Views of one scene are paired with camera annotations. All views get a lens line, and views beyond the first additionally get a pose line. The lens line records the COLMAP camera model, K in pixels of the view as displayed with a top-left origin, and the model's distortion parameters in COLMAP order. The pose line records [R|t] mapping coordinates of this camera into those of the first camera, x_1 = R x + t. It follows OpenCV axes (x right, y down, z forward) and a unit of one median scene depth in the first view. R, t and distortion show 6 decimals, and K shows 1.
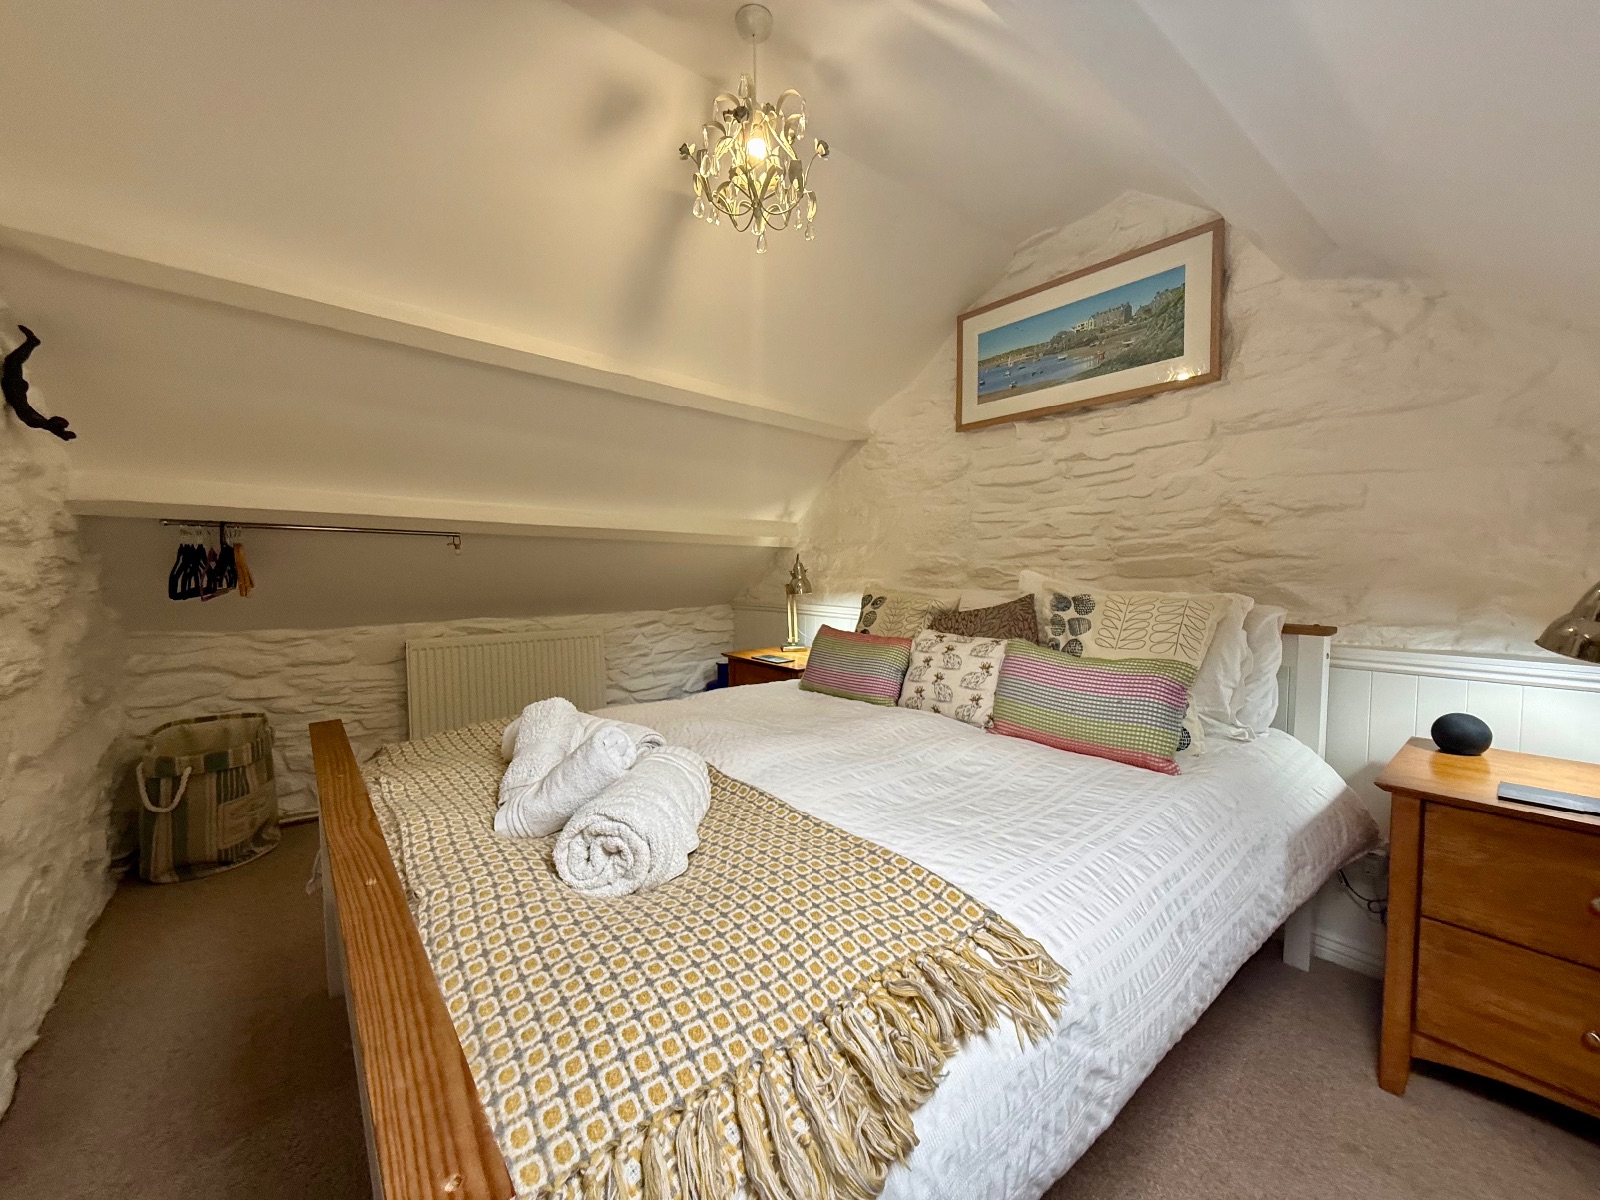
lens RADIAL K [[633.9, 0, 802.7], [0, 633.9, 599.0], [0, 0, 1]] dist [-0.000695, -0.000320]
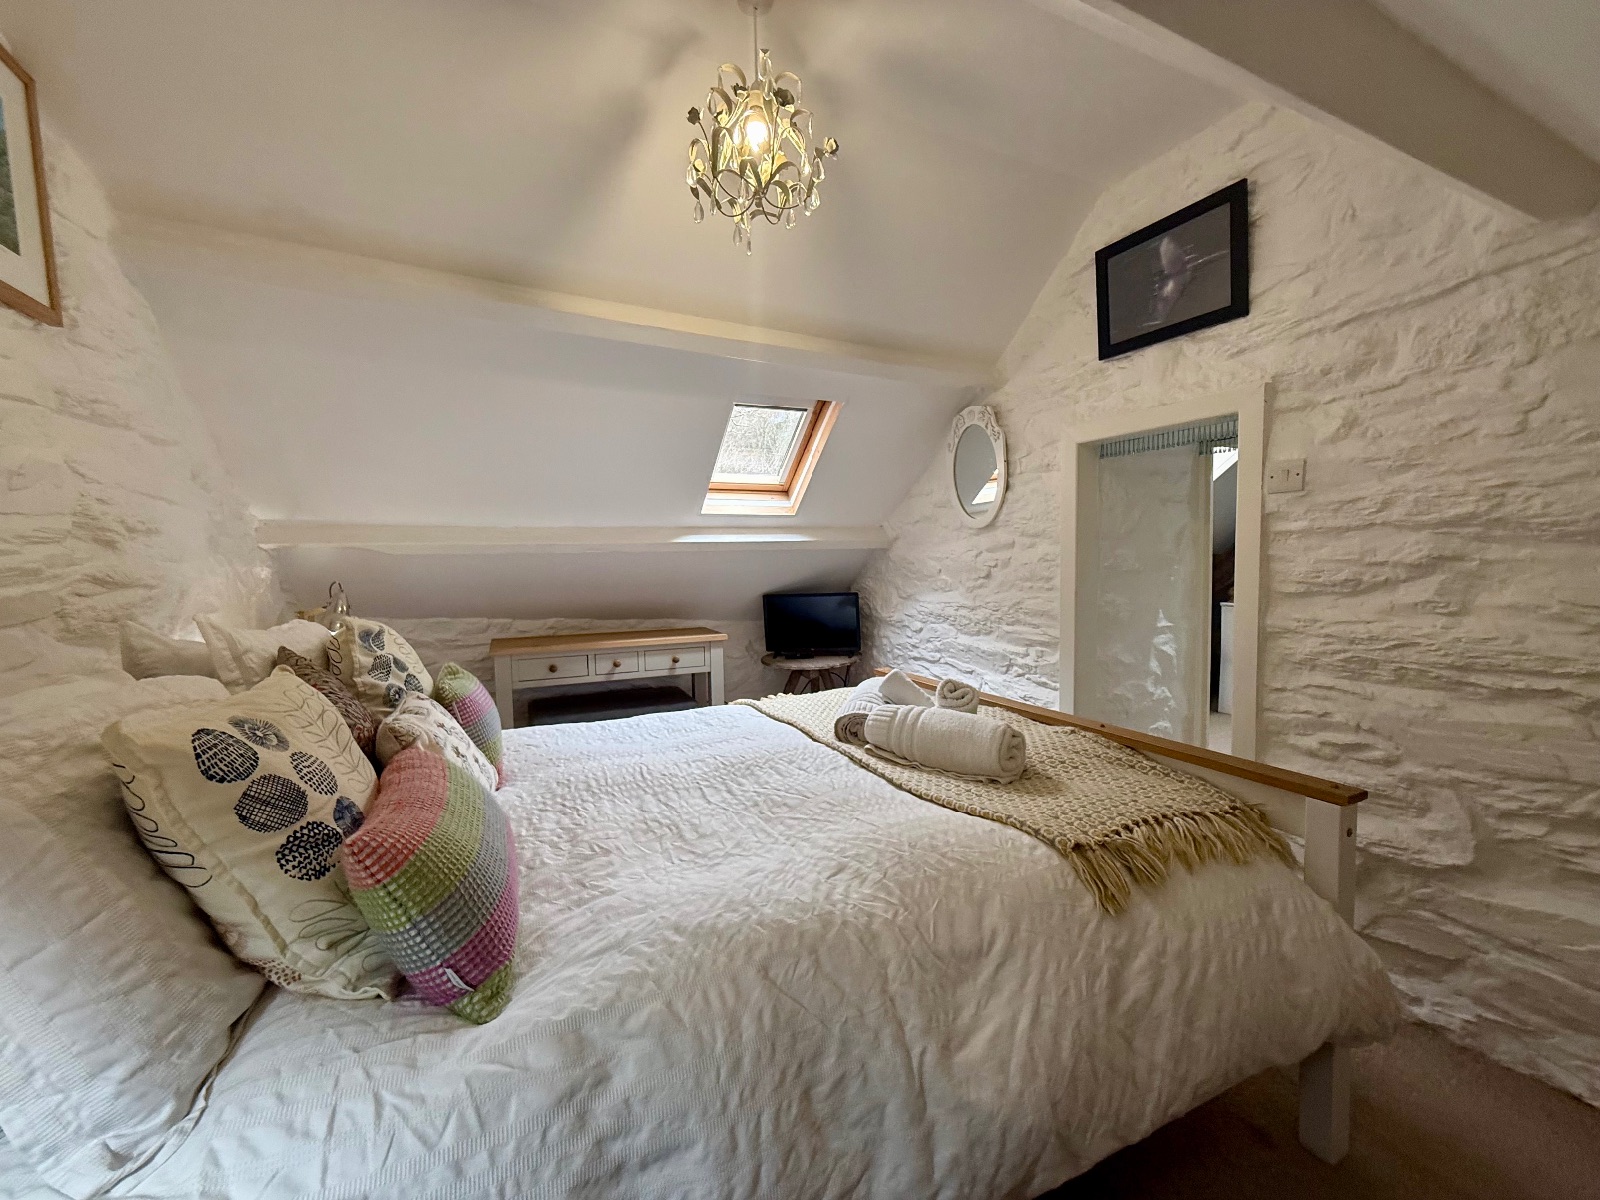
lens RADIAL K [[633.9, 0, 802.7], [0, 633.9, 599.0], [0, 0, 1]] dist [-0.000695, -0.000320]
pose [[-0.972645, 0.001447, 0.232293, -0.280737], [0.028680, 0.993078, 0.113899, -0.112874], [-0.230520, 0.117446, -0.965954, 1.507216]]
